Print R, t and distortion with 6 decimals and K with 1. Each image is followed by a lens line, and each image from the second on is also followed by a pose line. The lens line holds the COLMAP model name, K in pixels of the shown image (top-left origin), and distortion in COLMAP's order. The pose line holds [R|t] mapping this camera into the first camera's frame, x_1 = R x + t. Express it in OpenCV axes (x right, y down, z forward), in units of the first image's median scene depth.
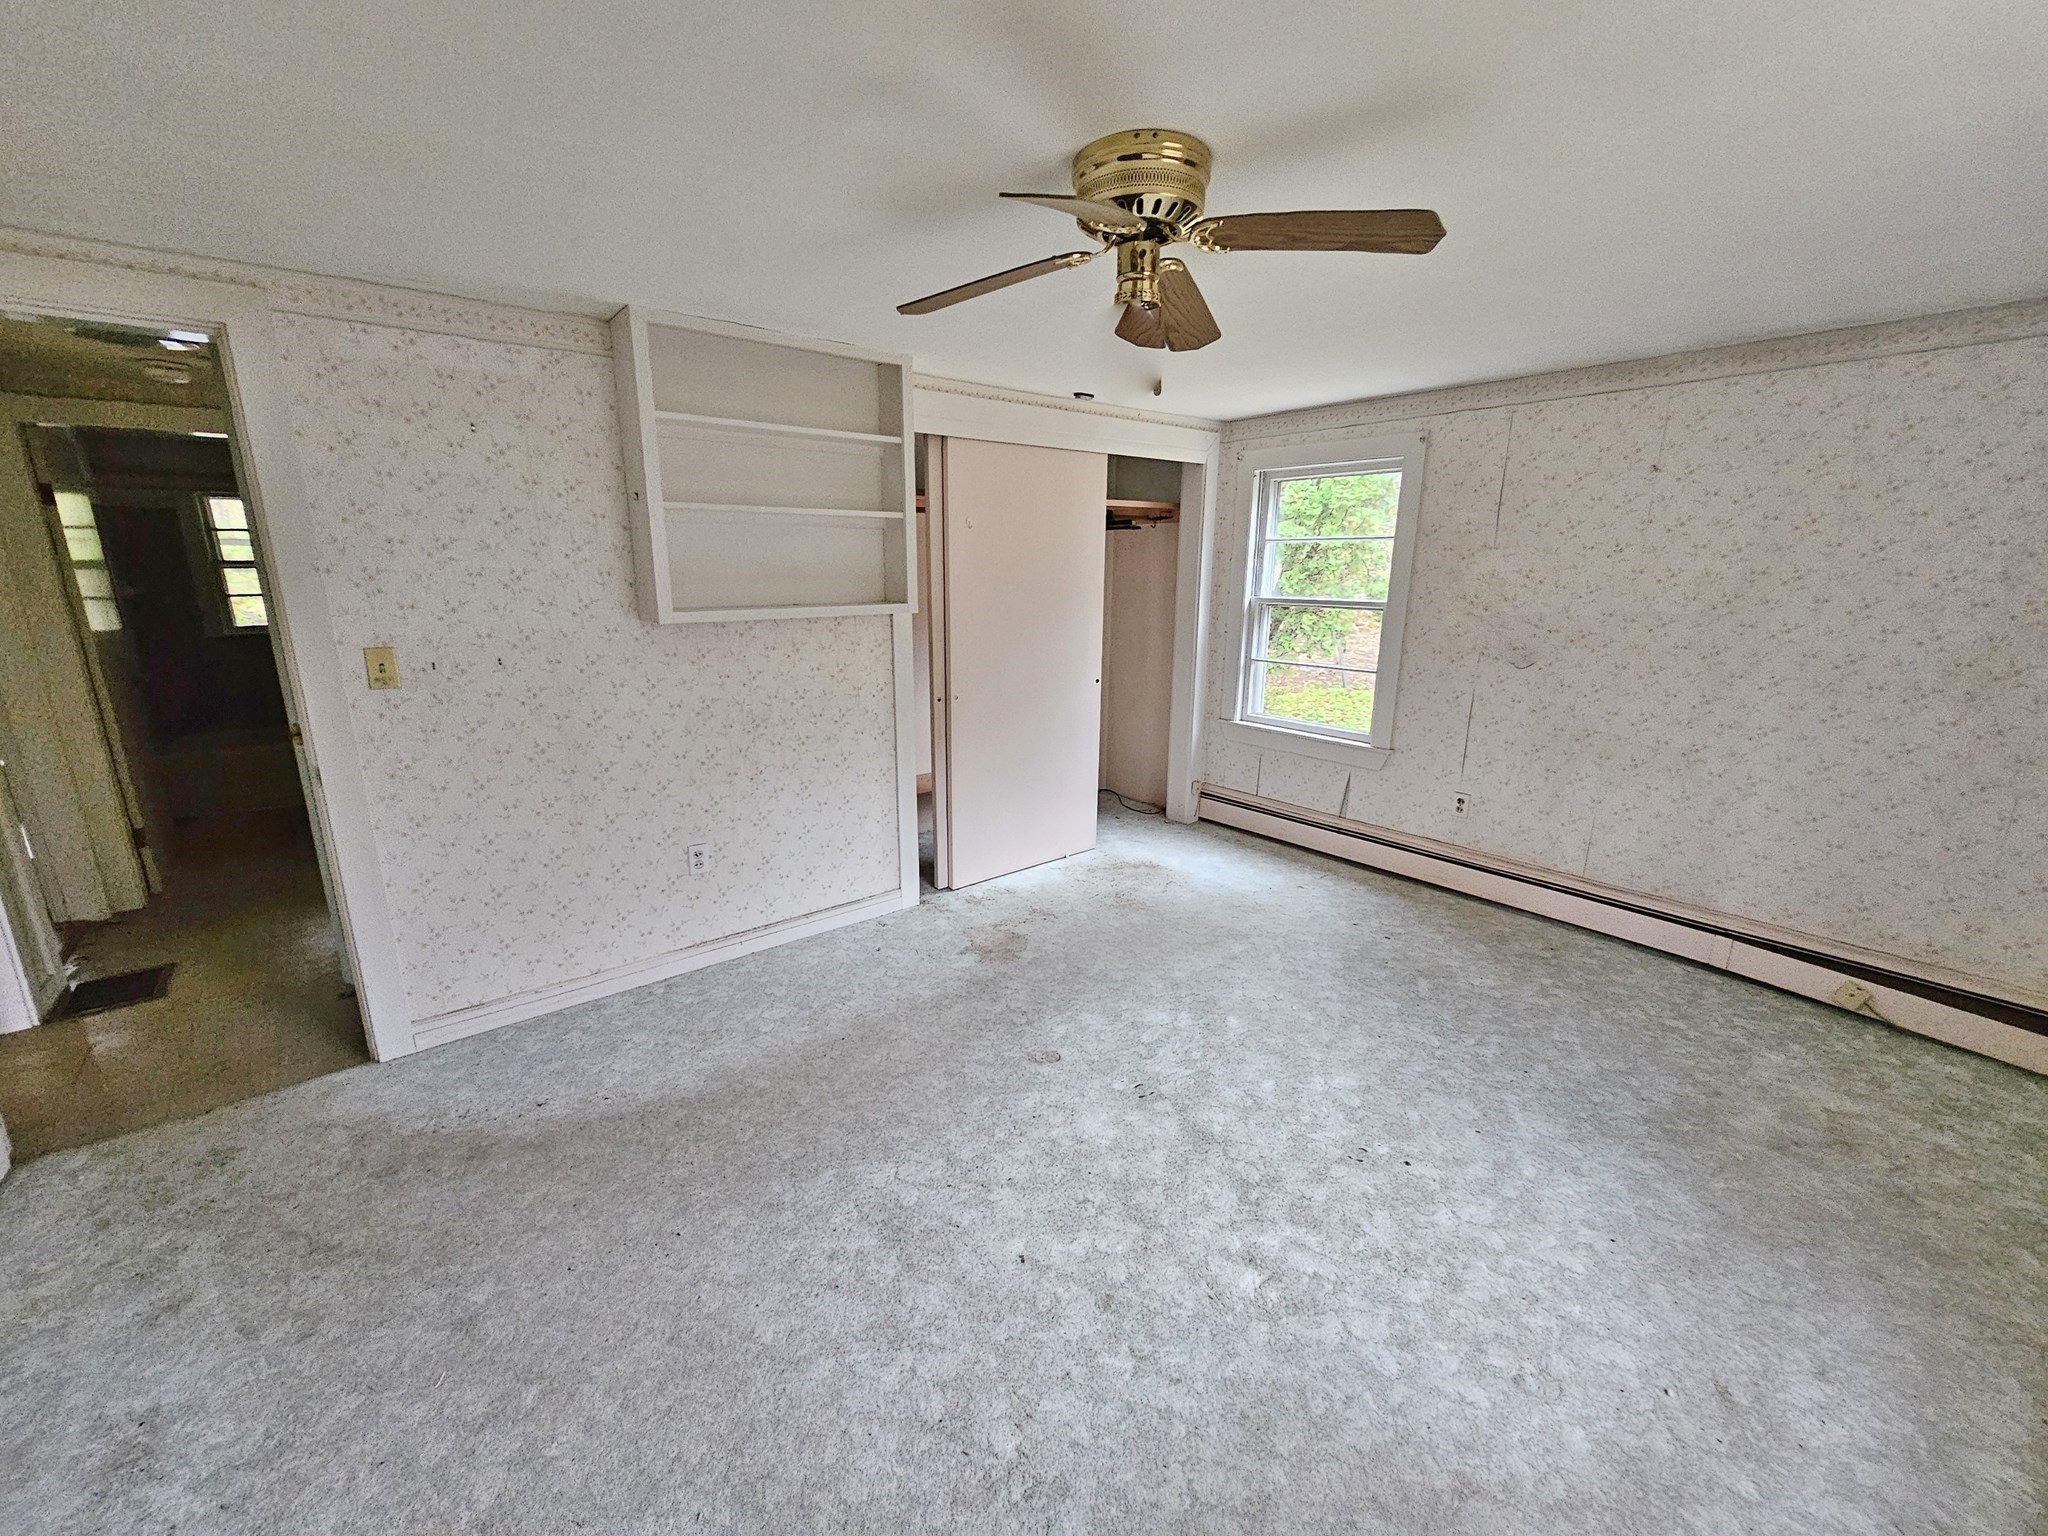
lens RADIAL K [[834.2, 0, 1031.6], [0, 834.2, 770.2], [0, 0, 1]] dist [-0.003021, 0.002038]
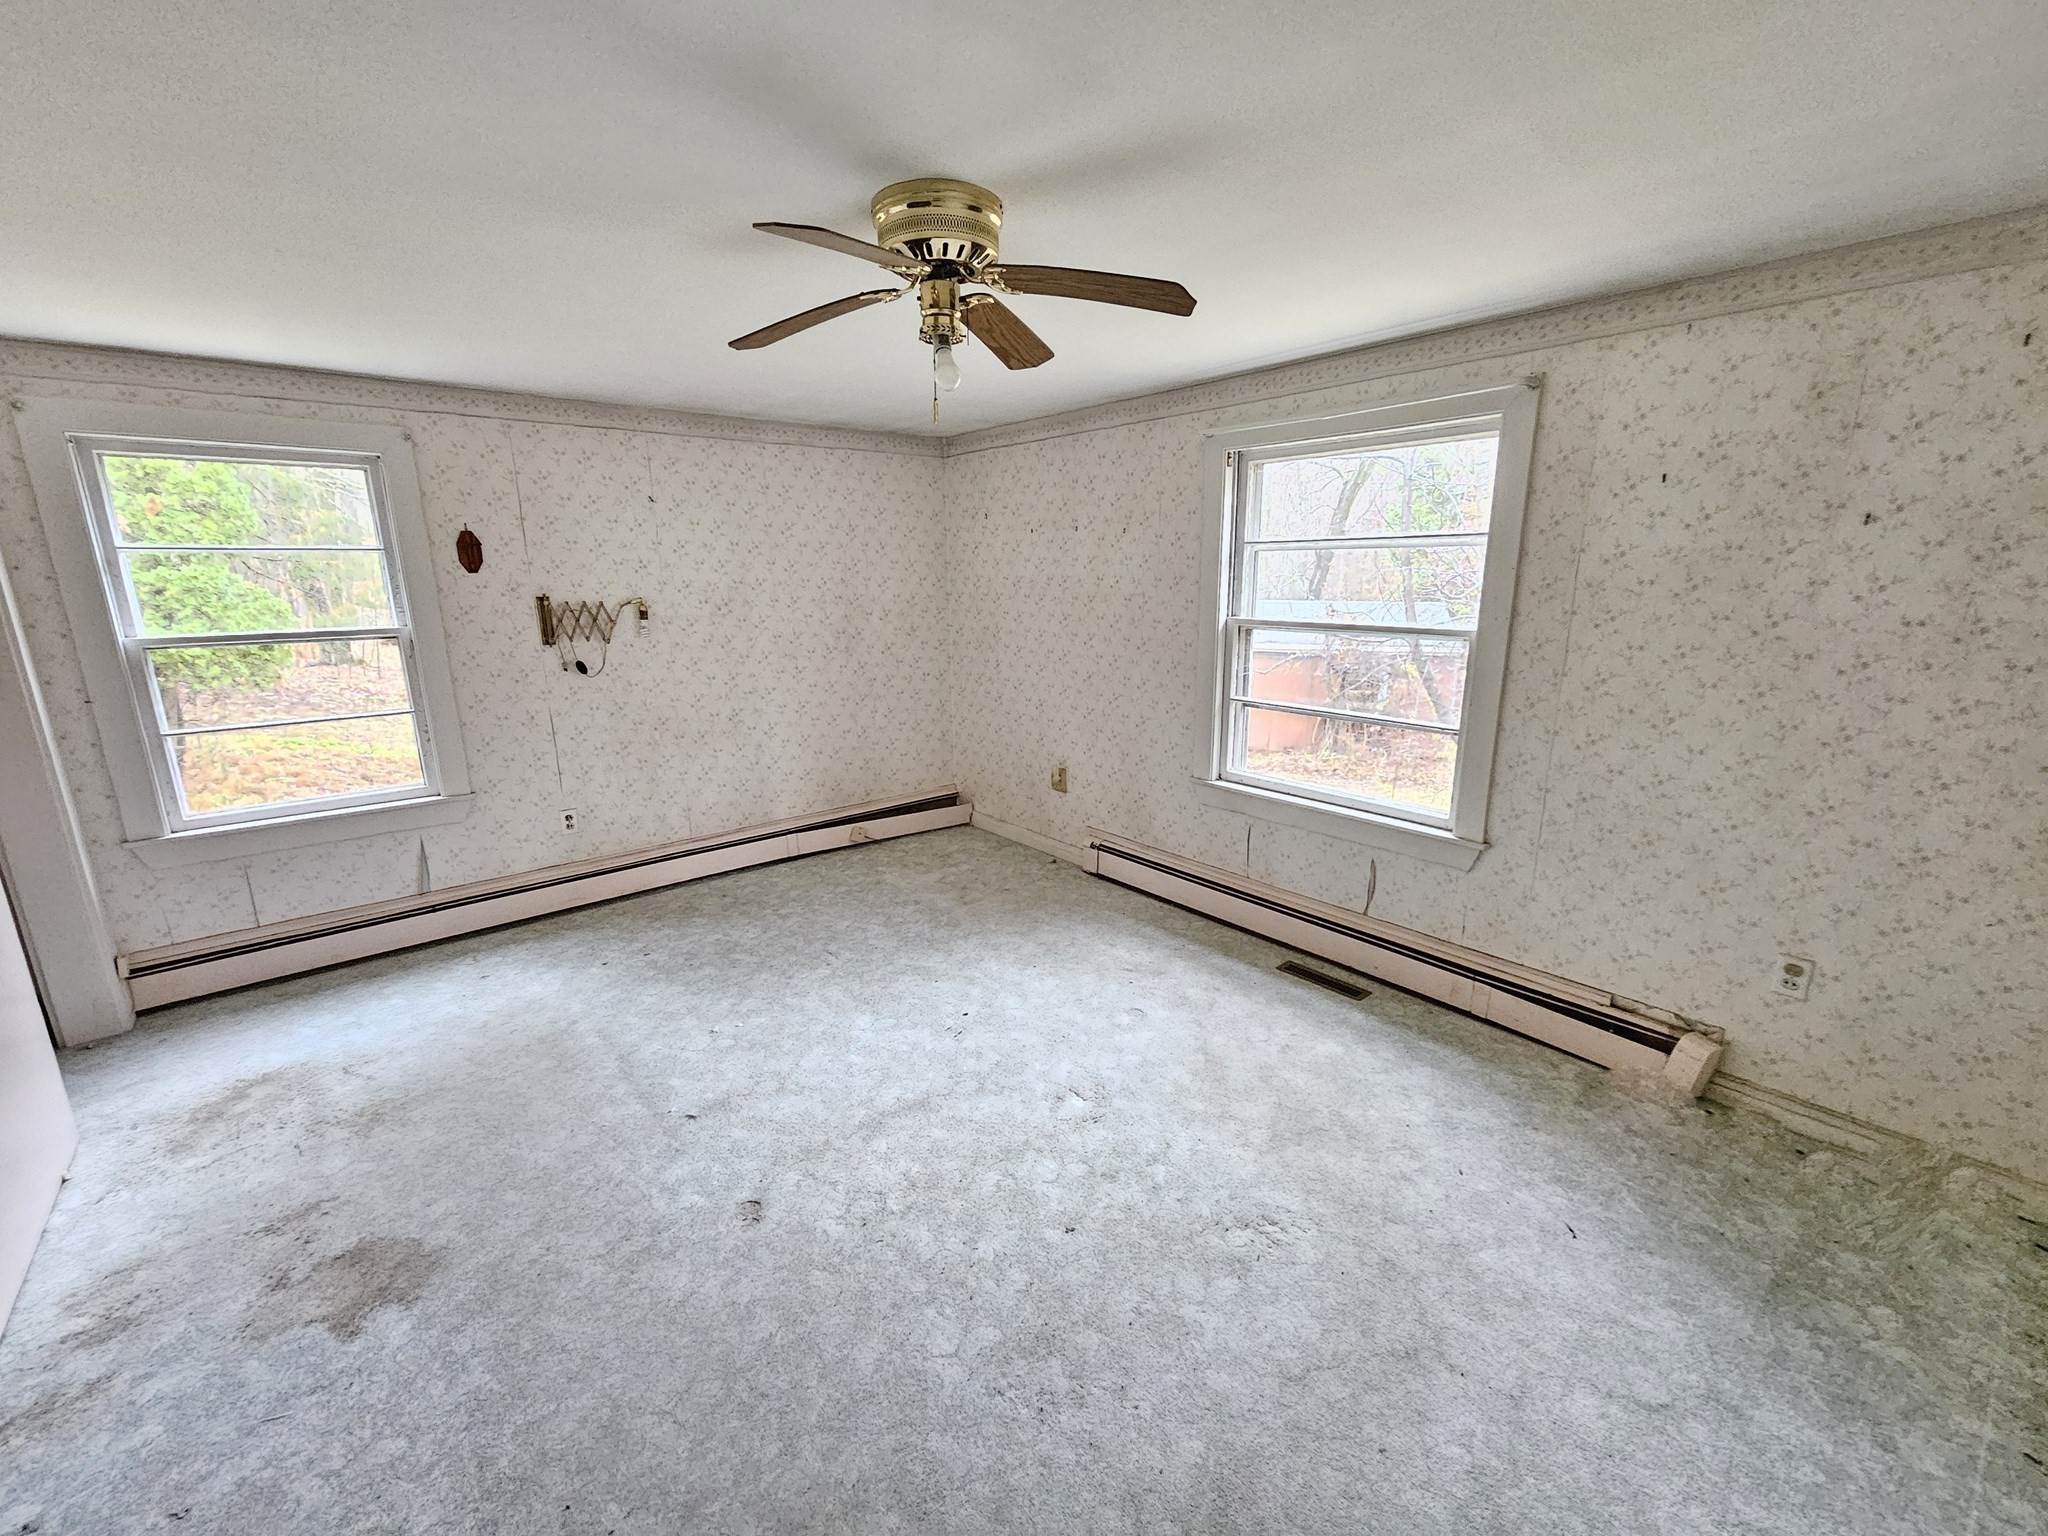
lens RADIAL K [[834.2, 0, 1009.2], [0, 834.2, 776.4], [0, 0, 1]] dist [-0.003021, 0.002038]
pose [[0.004029, -0.245161, 0.969474, -0.492586], [0.250899, 0.938719, 0.236341, -0.127466], [-0.968005, 0.242288, 0.065293, 0.468567]]
